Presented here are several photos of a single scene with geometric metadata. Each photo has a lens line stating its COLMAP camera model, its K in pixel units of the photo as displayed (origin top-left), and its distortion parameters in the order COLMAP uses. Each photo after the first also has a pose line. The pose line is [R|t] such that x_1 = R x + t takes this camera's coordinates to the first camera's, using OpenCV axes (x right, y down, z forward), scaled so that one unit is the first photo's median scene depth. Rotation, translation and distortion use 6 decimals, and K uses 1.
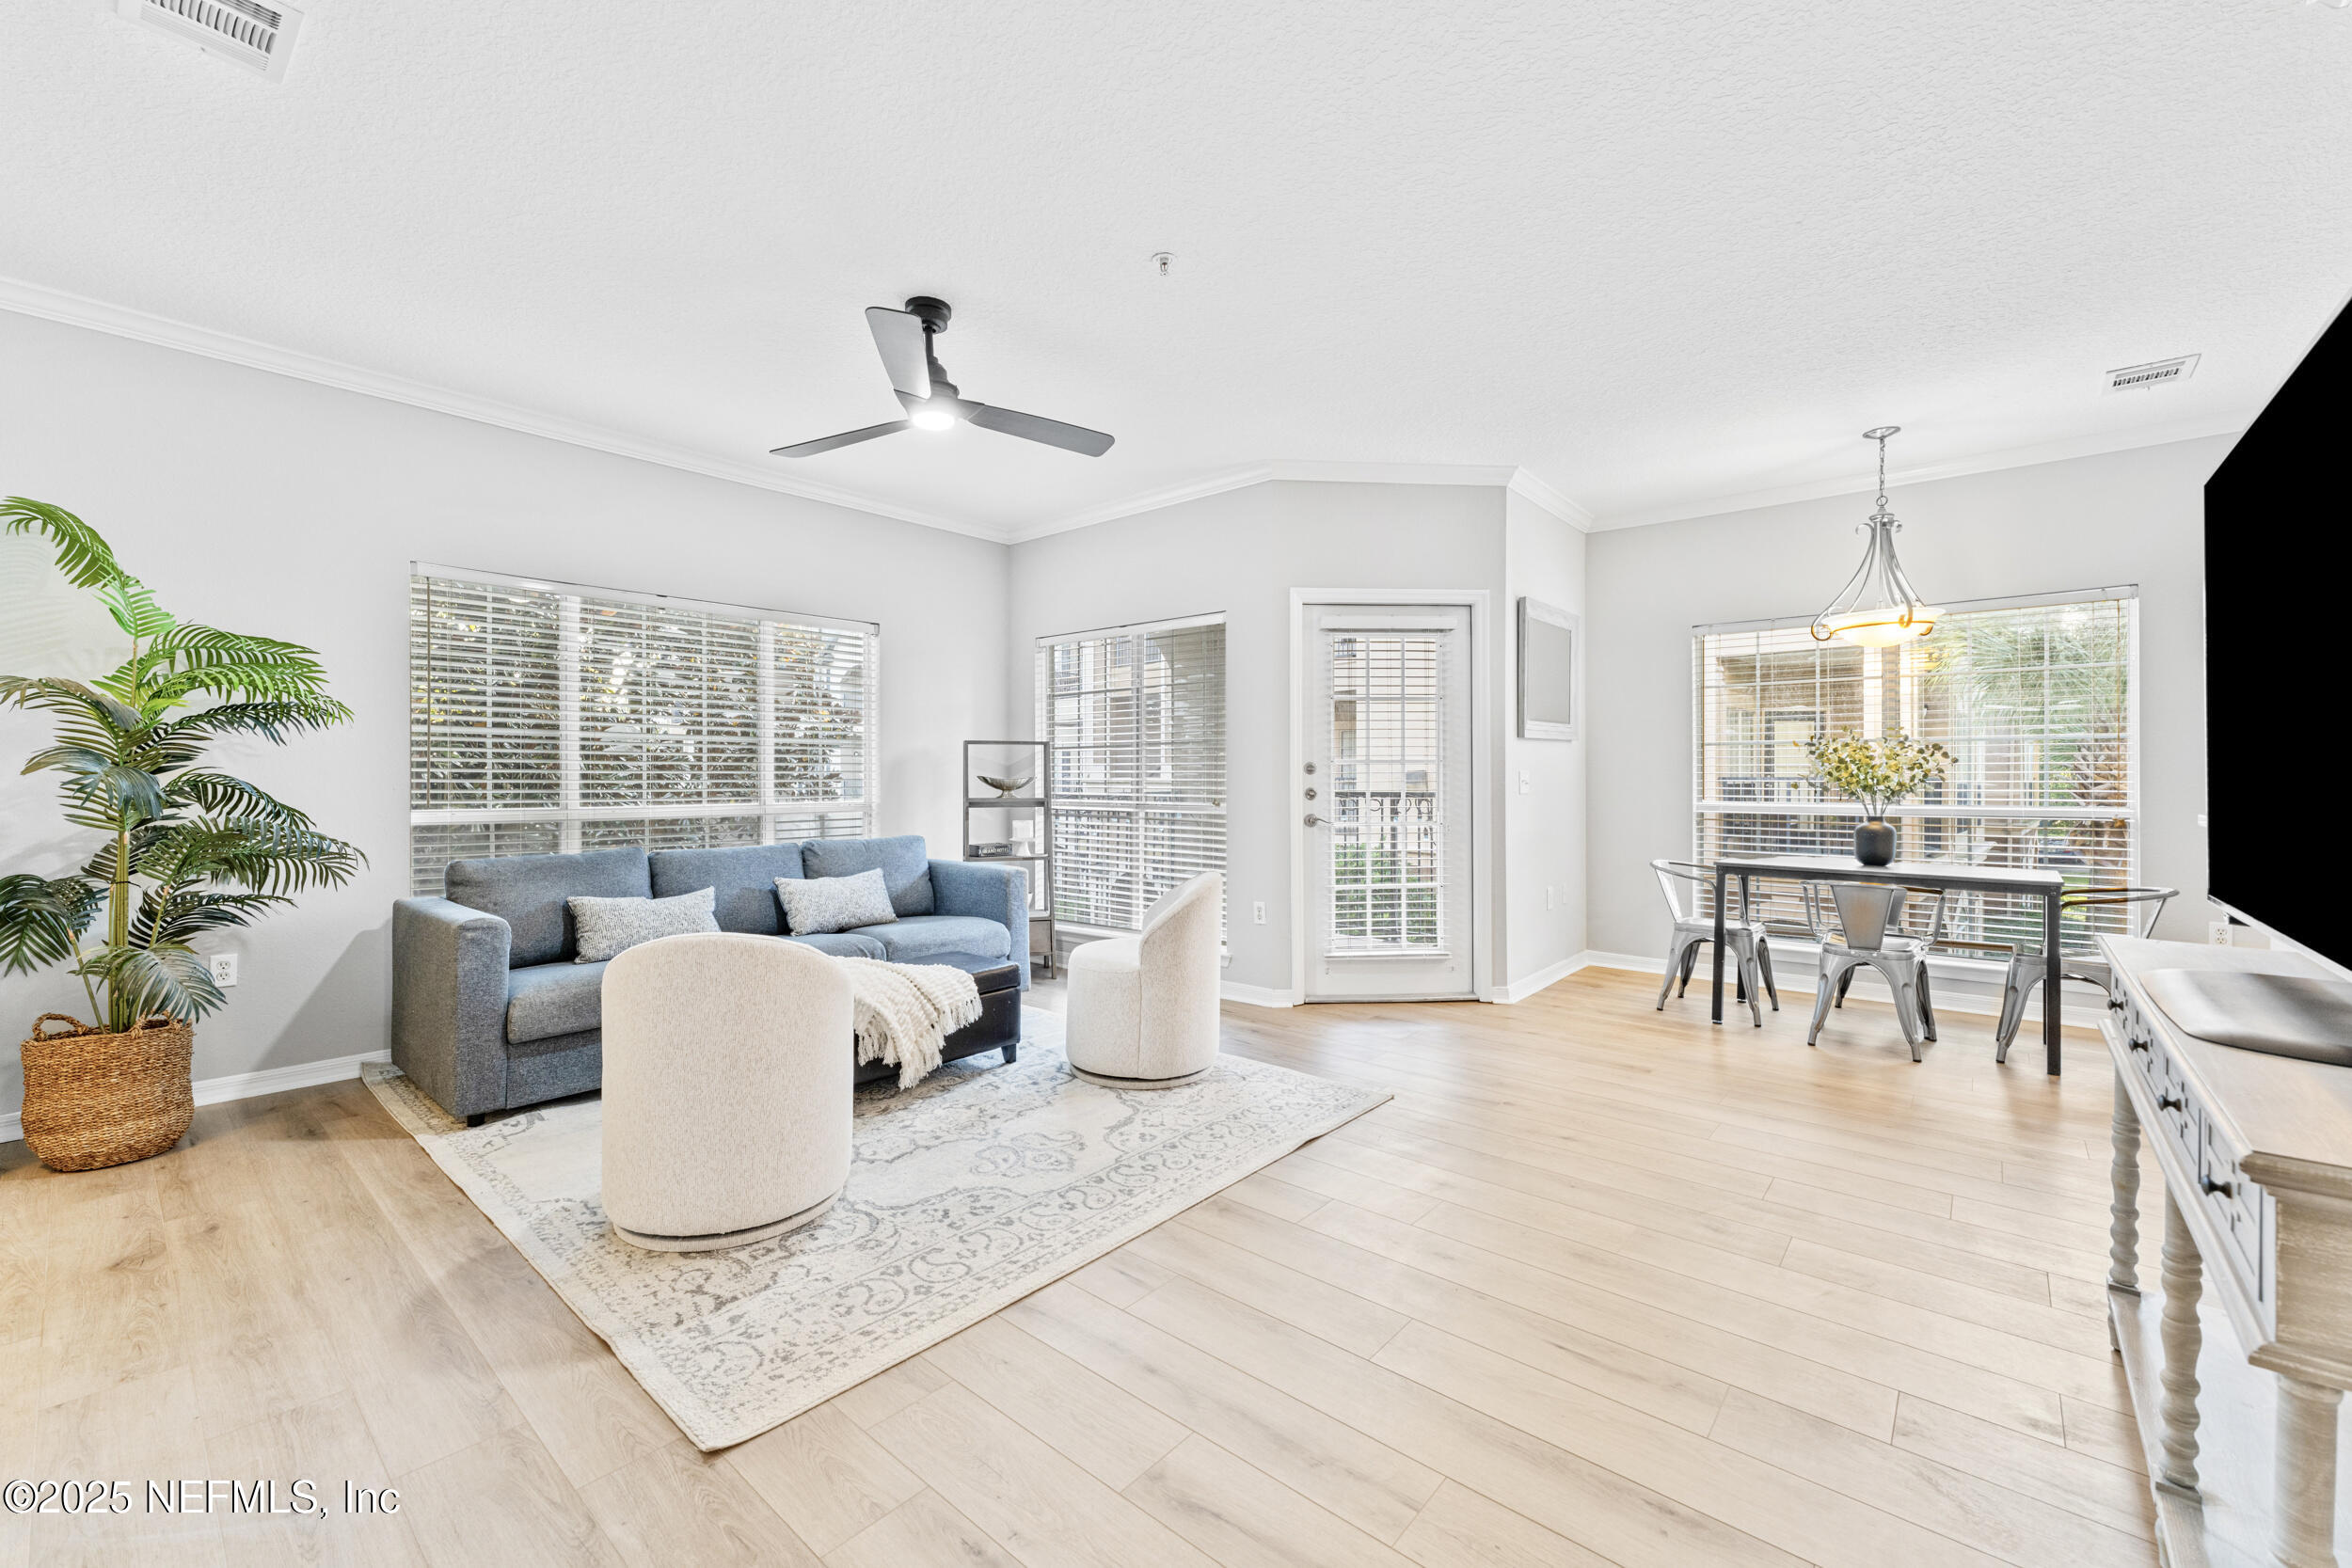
lens RADIAL K [[949.1, 0, 1186.9], [0, 949.1, 783.8], [0, 0, 1]] dist [-0.001299, -0.000114]
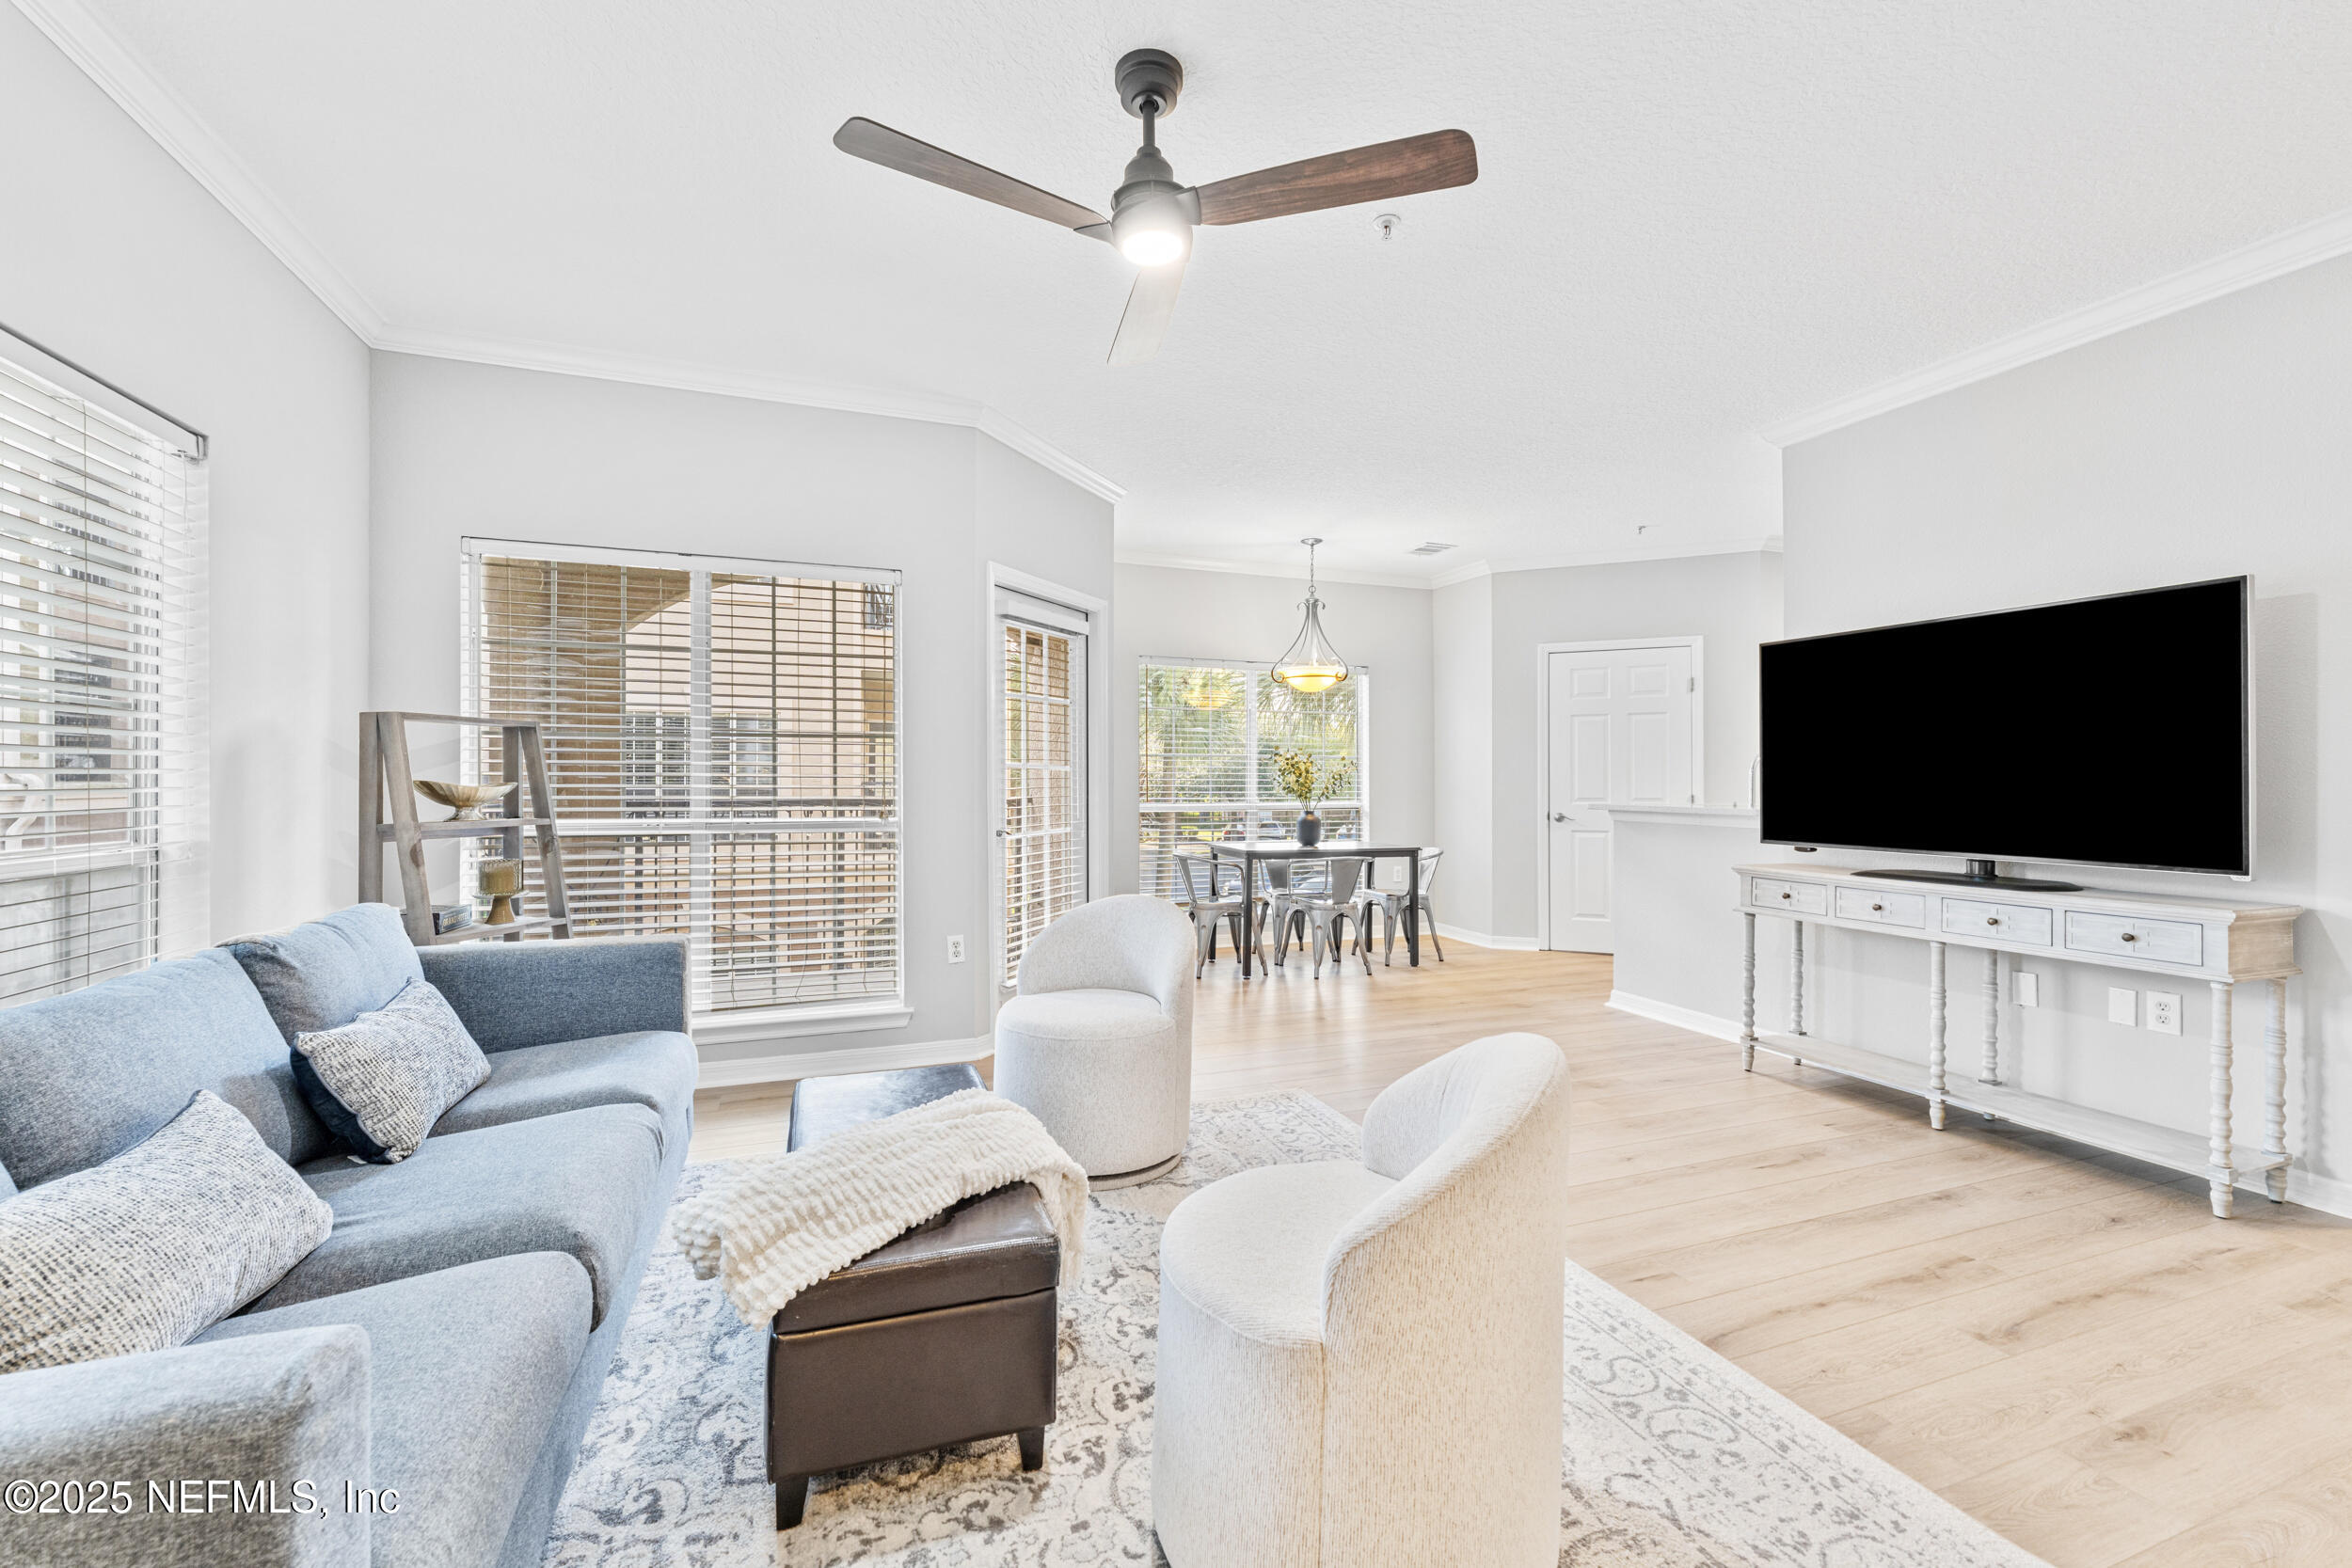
lens RADIAL K [[949.1, 0, 1180.4], [0, 949.1, 777.5], [0, 0, 1]] dist [-0.001299, -0.000114]
pose [[0.482899, 0.003728, 0.875668, -0.607375], [0.001624, 0.999985, -0.005153, -0.008676], [-0.875675, 0.003910, 0.482885, 0.477778]]
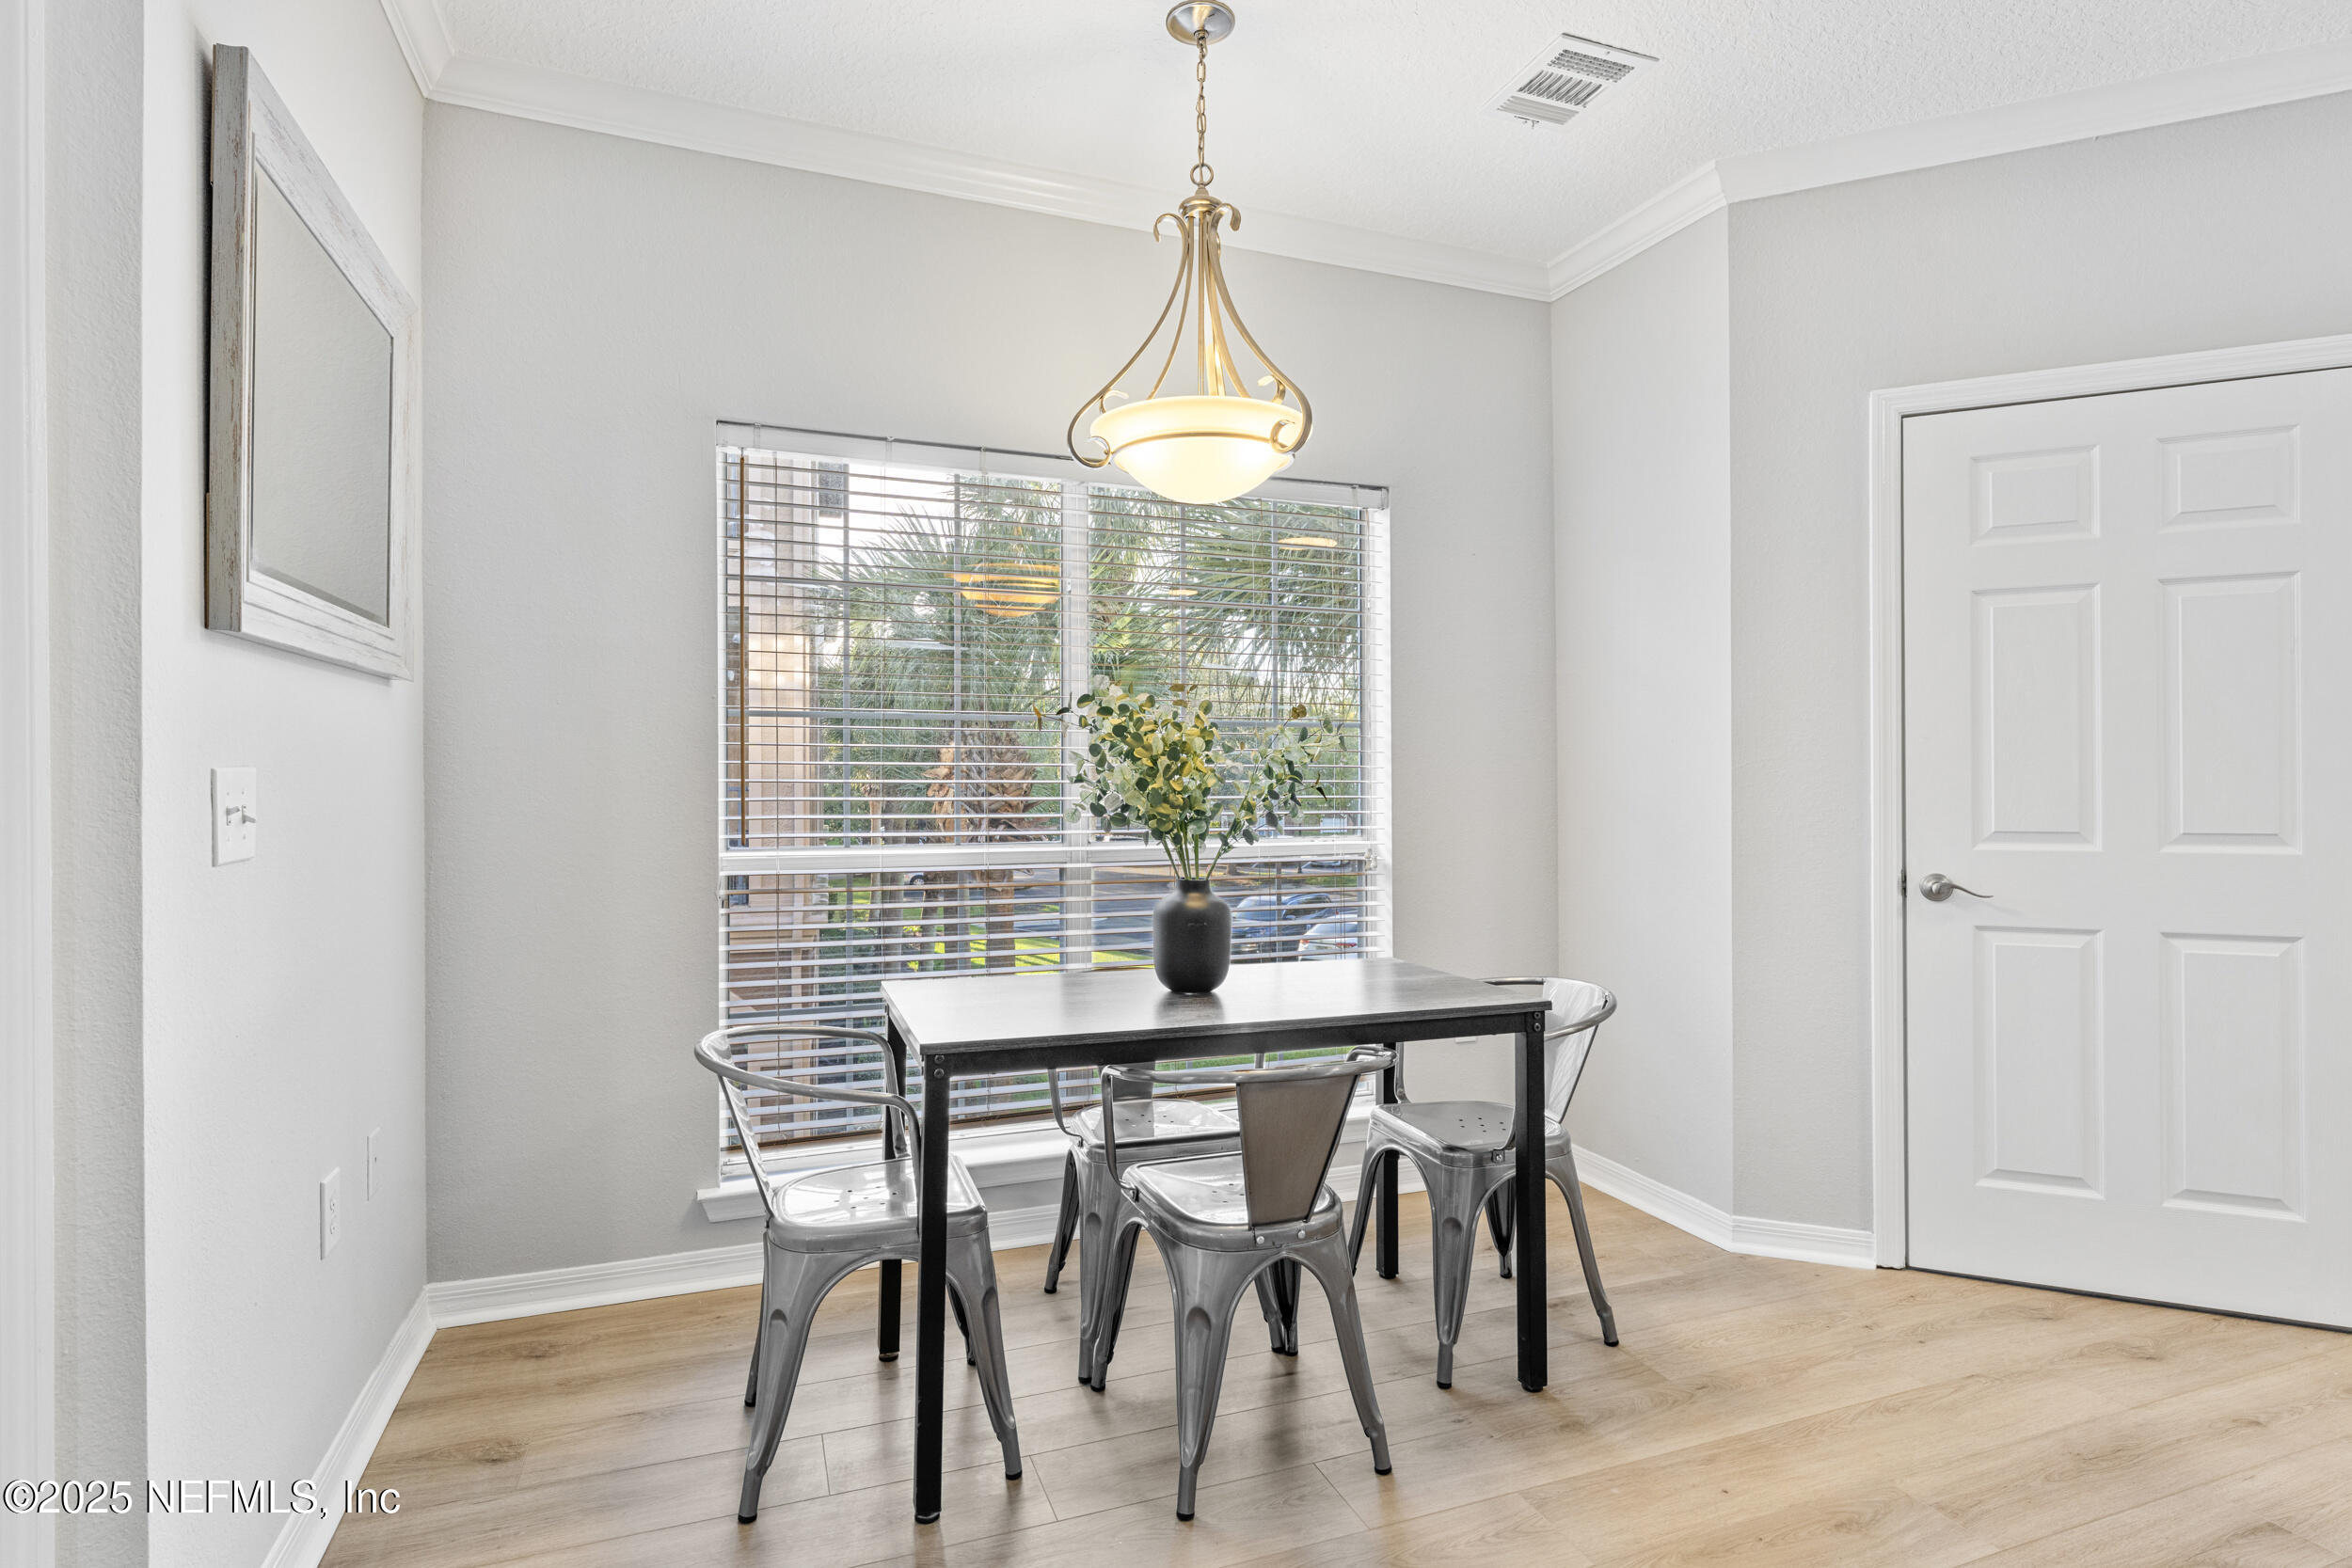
lens RADIAL K [[1164.2, 0, 1178.3], [0, 1164.2, 782.8], [0, 0, 1]] dist [-0.005080, -0.000495]
pose [[0.482816, 0.001155, 0.875721, 0.240795], [0.005319, 0.999977, -0.004251, -0.008874], [-0.875706, 0.006711, 0.482798, 0.735309]]
